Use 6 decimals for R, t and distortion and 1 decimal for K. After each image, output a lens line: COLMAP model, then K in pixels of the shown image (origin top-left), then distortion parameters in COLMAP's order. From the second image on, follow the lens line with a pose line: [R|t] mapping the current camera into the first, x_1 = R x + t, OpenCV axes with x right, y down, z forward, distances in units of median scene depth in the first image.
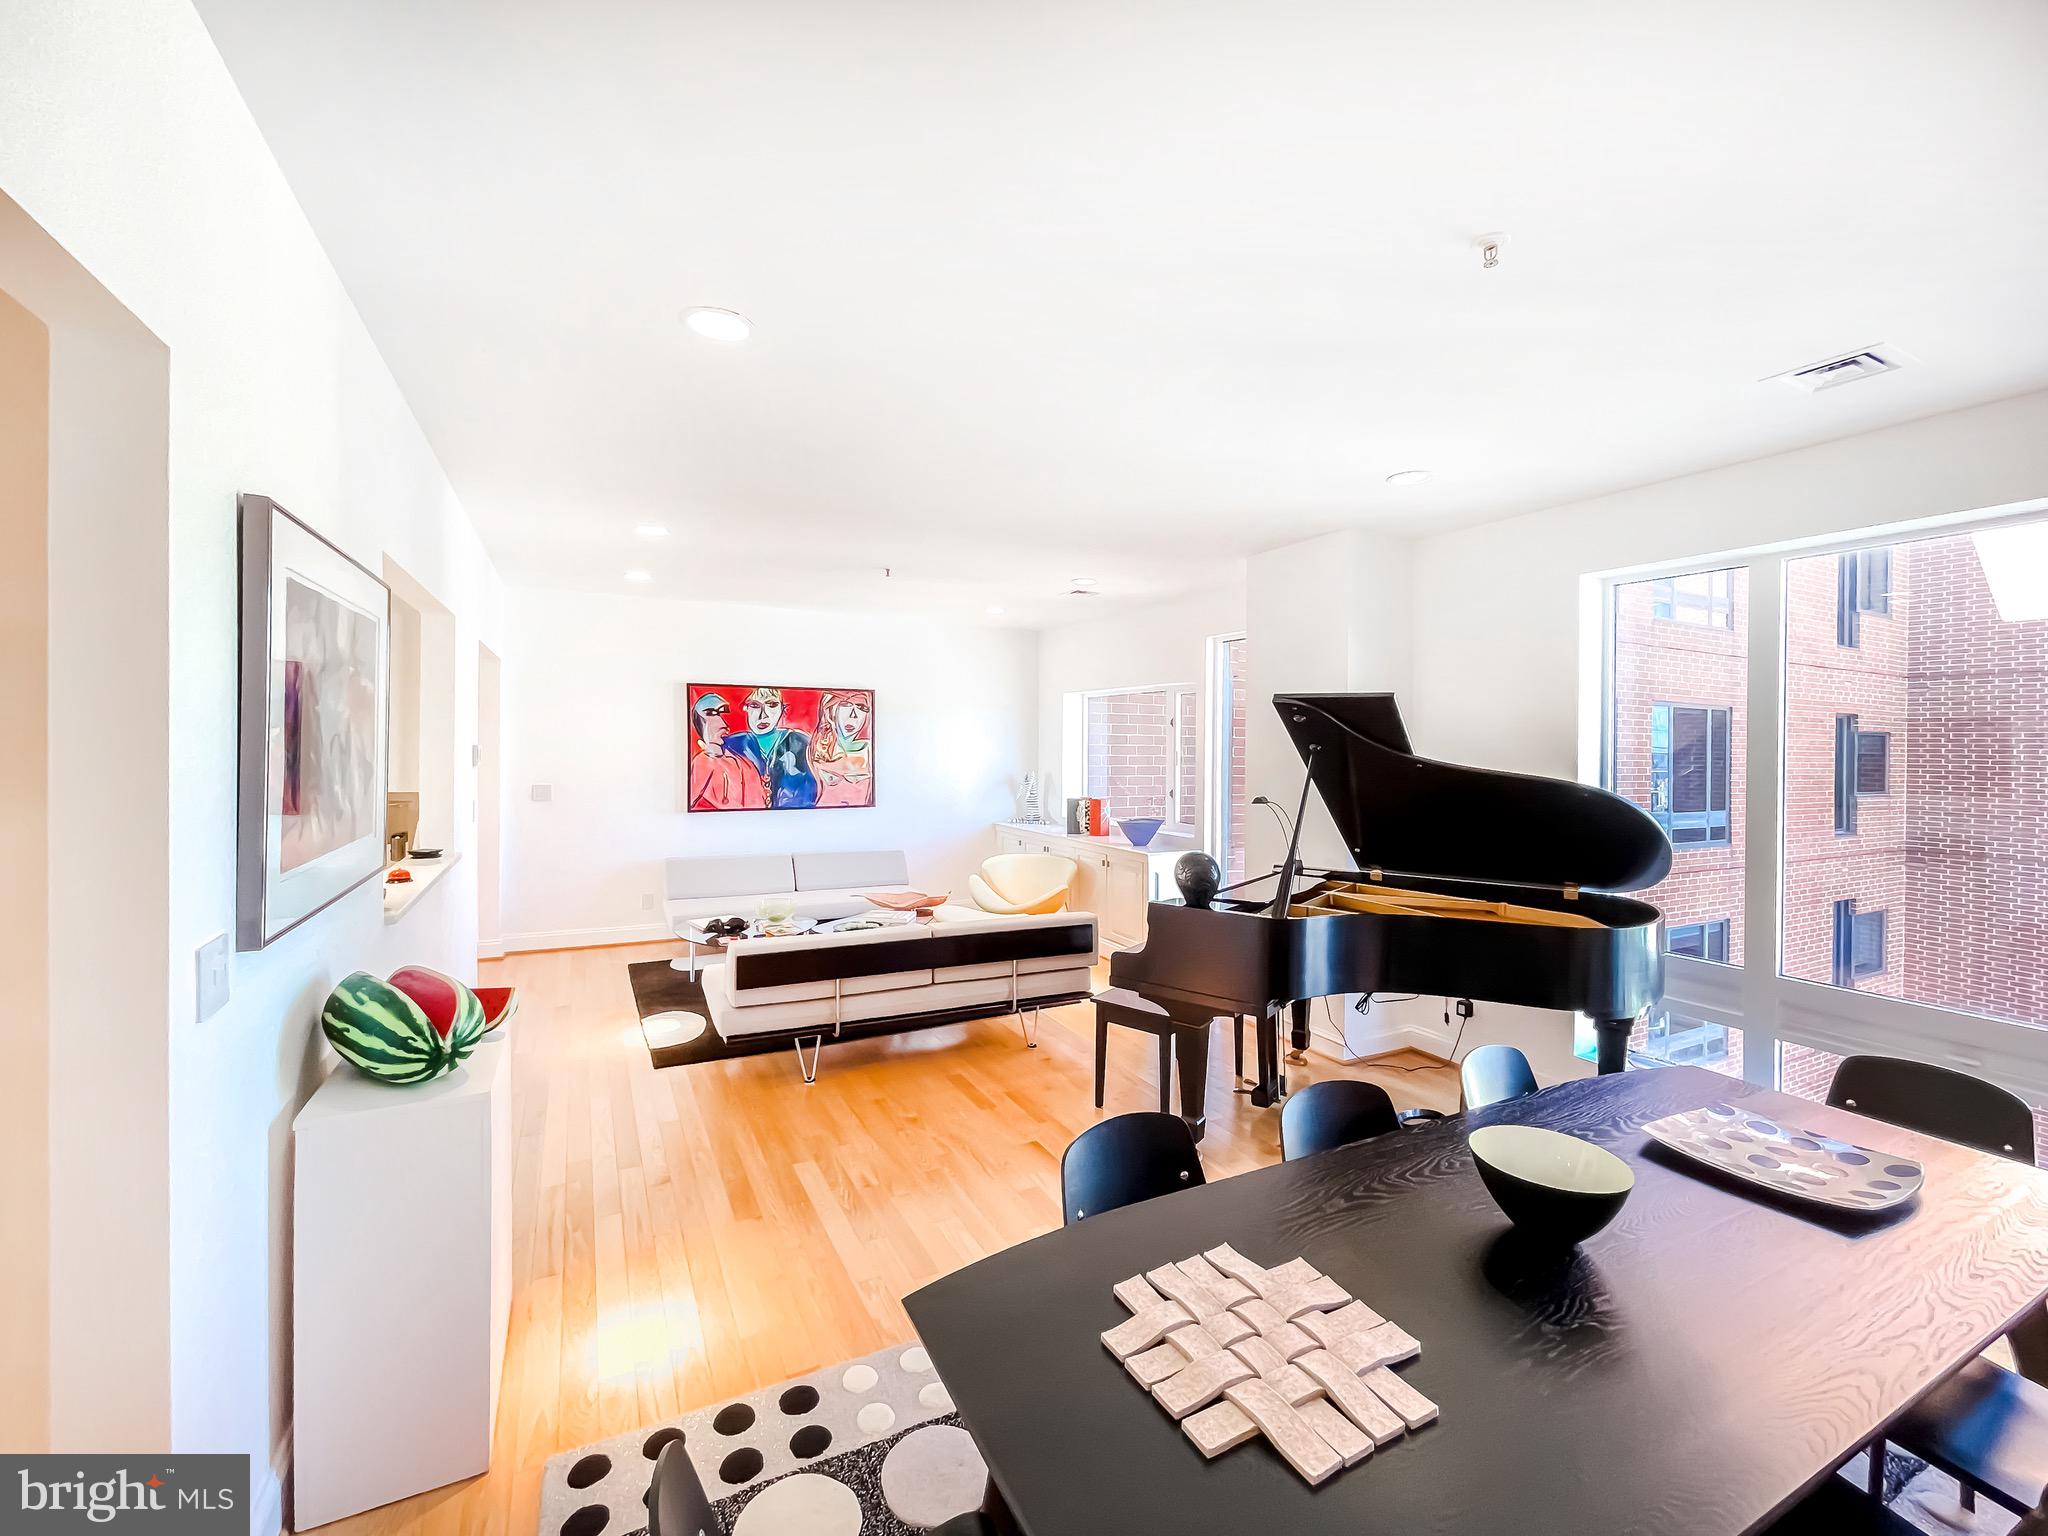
lens RADIAL K [[856.5, 0, 986.6], [0, 856.5, 778.3], [0, 0, 1]] dist [-0.001077, 0.000063]
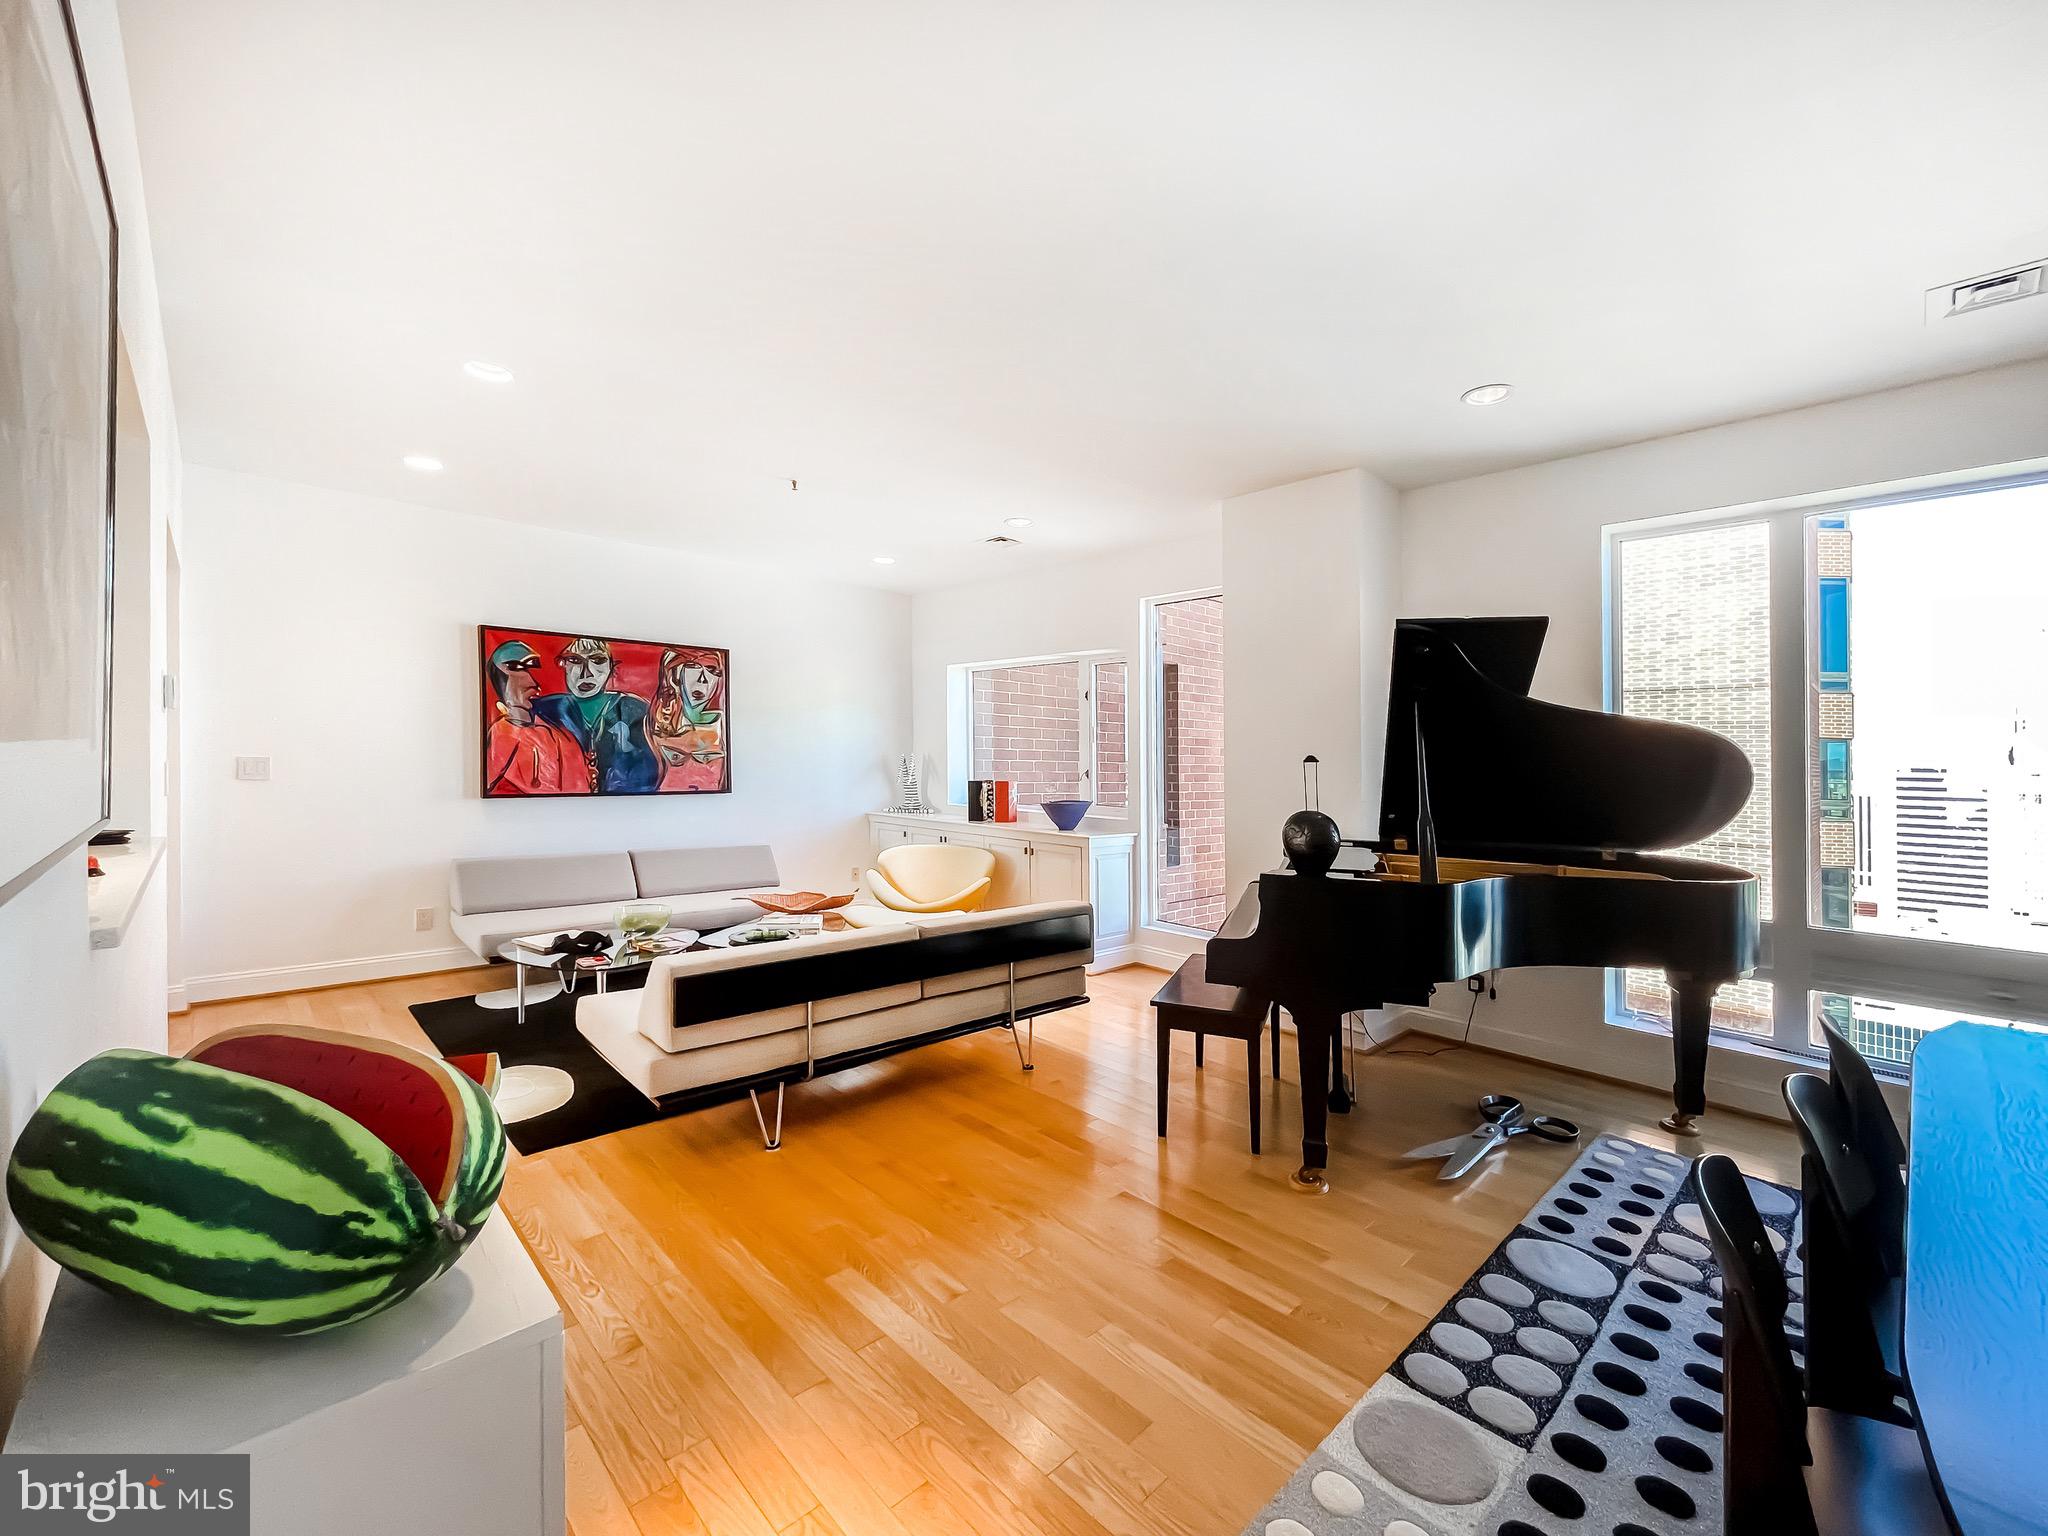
lens RADIAL K [[856.5, 0, 997.4], [0, 856.5, 790.5], [0, 0, 1]] dist [-0.001077, 0.000063]
pose [[0.954998, -0.003522, 0.296591, -0.225963], [0.002855, 0.999992, 0.002683, 0.052260], [-0.296598, -0.001716, 0.955001, 0.247180]]
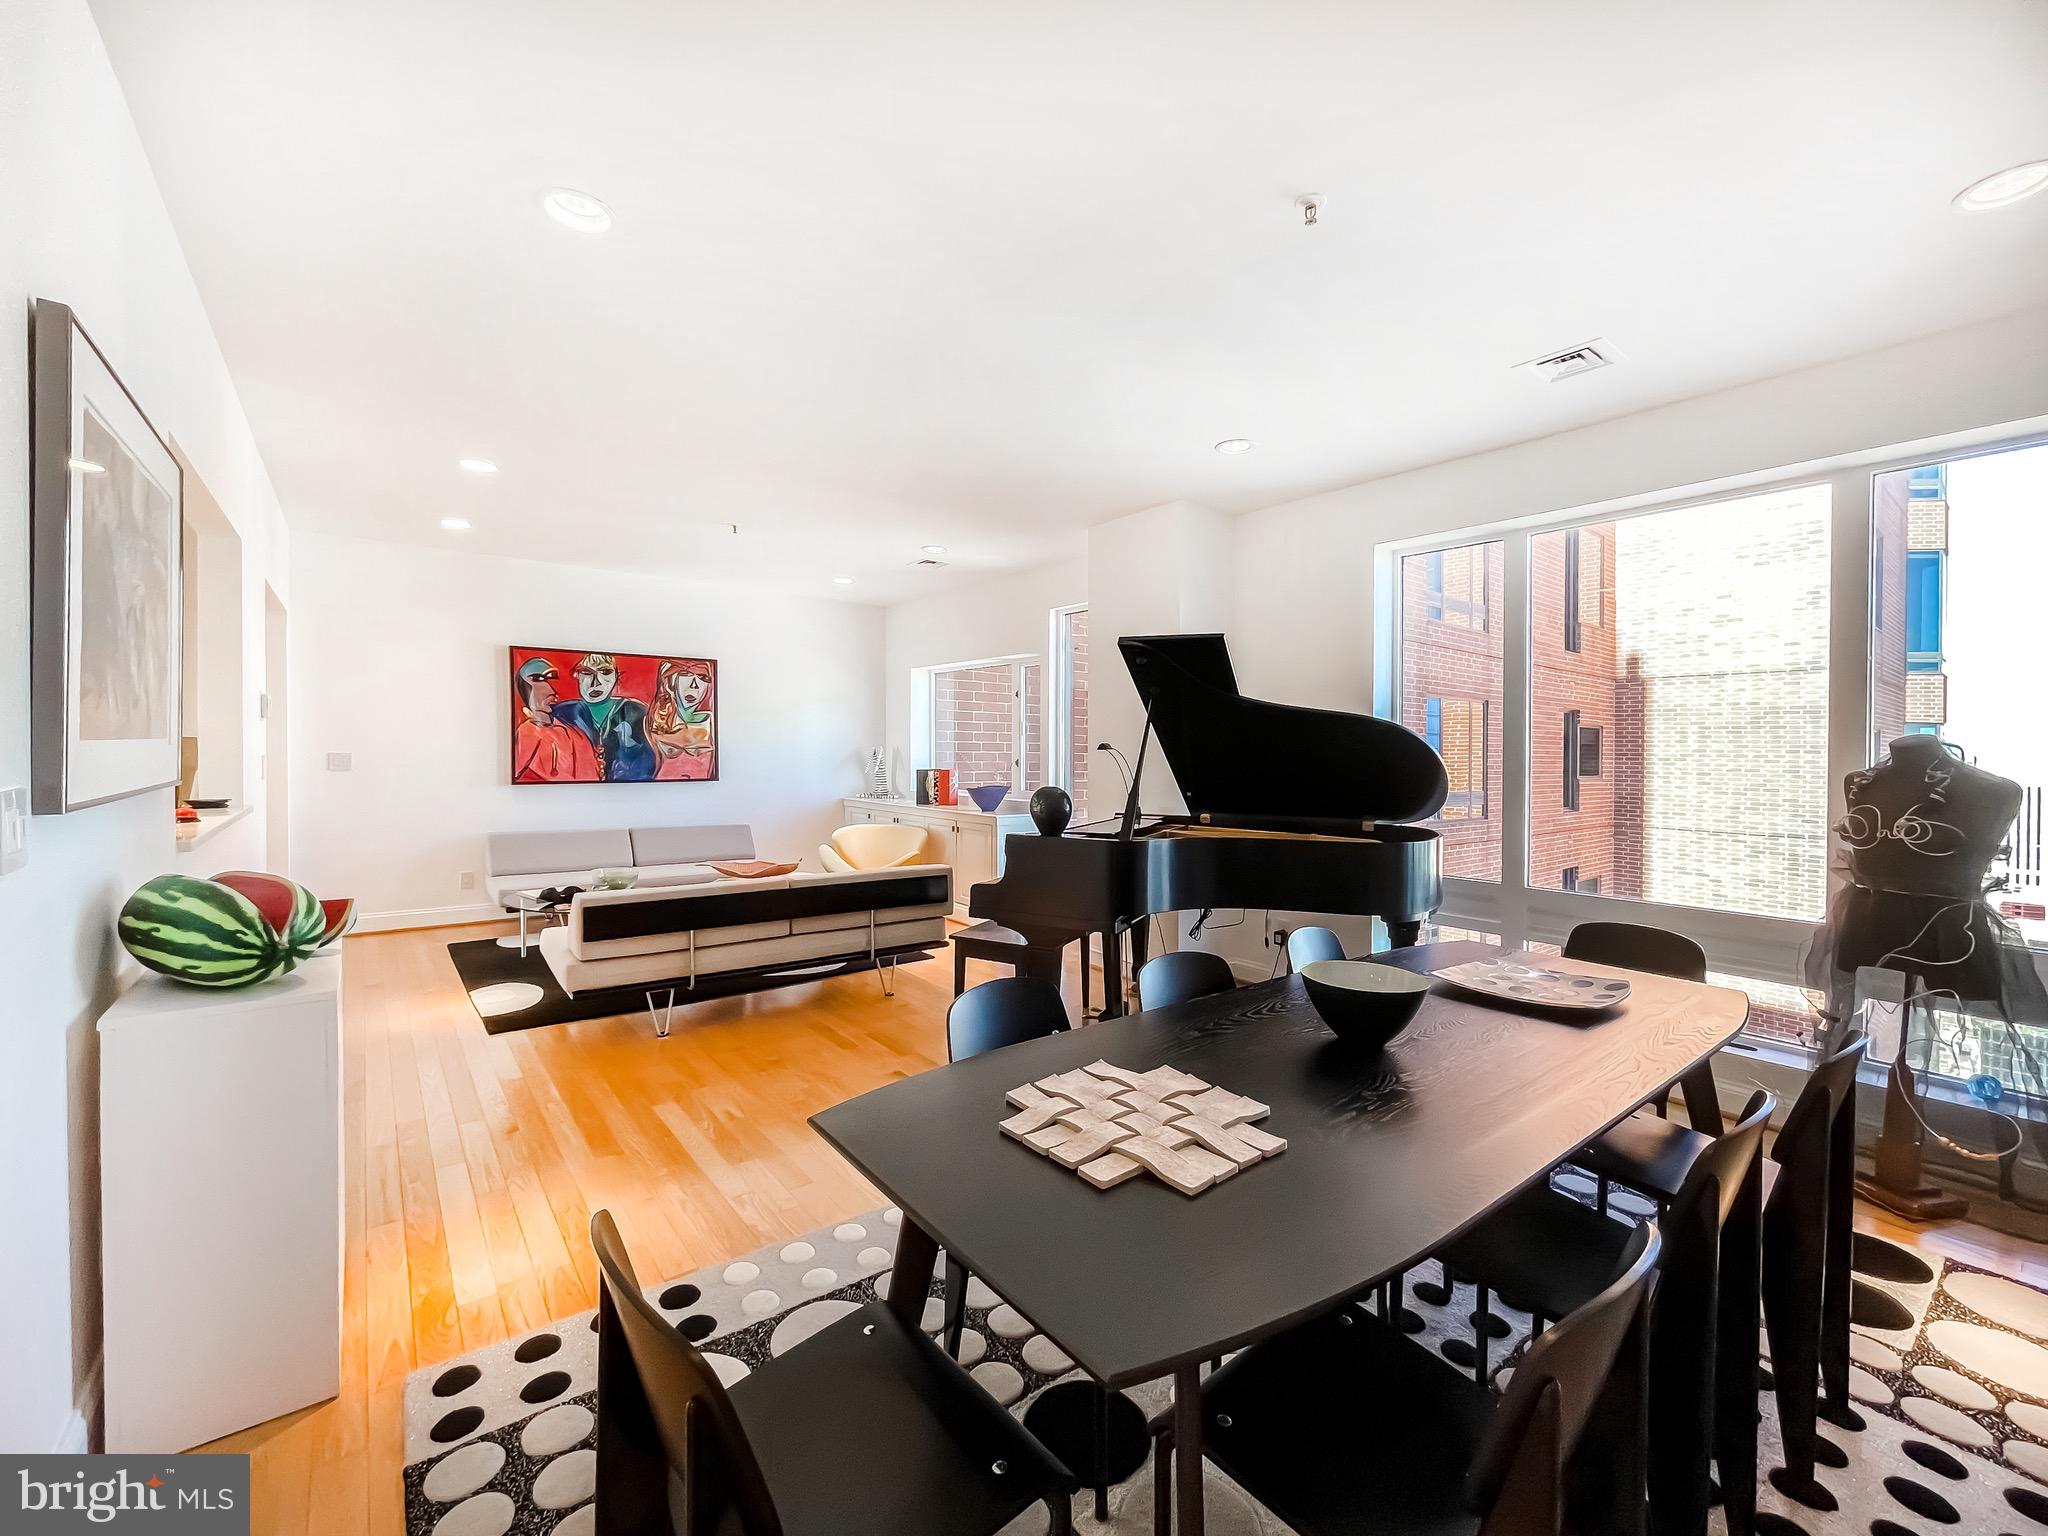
lens RADIAL K [[856.5, 0, 984.1], [0, 856.5, 787.4], [0, 0, 1]] dist [-0.001077, 0.000063]
pose [[0.982502, -0.007283, 0.186110, -0.026018], [0.006236, 0.999961, 0.006214, 0.064856], [-0.186148, -0.004944, 0.982509, -0.020618]]
